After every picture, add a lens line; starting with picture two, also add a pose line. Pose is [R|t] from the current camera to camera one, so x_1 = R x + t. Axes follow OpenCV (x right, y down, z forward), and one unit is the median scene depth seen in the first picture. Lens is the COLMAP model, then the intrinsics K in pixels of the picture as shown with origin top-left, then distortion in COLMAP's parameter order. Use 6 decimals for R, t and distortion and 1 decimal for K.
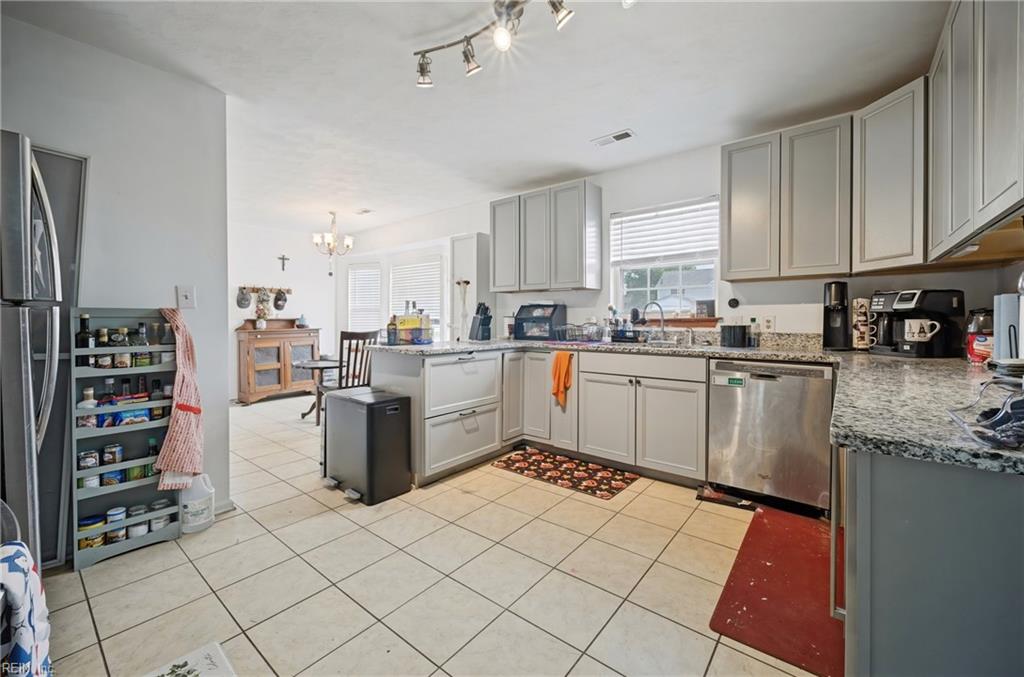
lens RADIAL K [[381.7, 0, 513.3], [0, 381.7, 328.9], [0, 0, 1]] dist [0.000562, 0.000084]
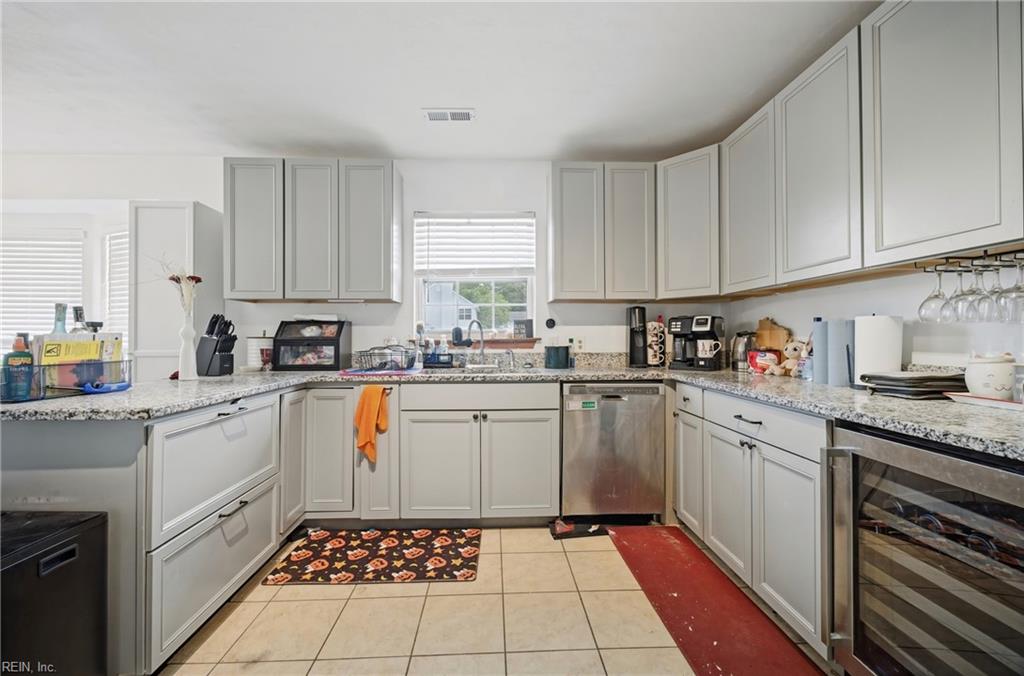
lens RADIAL K [[401.9, 0, 512.0], [0, 401.9, 338.0], [0, 0, 1]] dist [-0.002901, -0.000031]
pose [[0.770239, -0.001265, 0.637755, -0.164316], [0.019507, 0.999577, -0.021578, -0.009746], [-0.637457, 0.029061, 0.769937, 0.260548]]
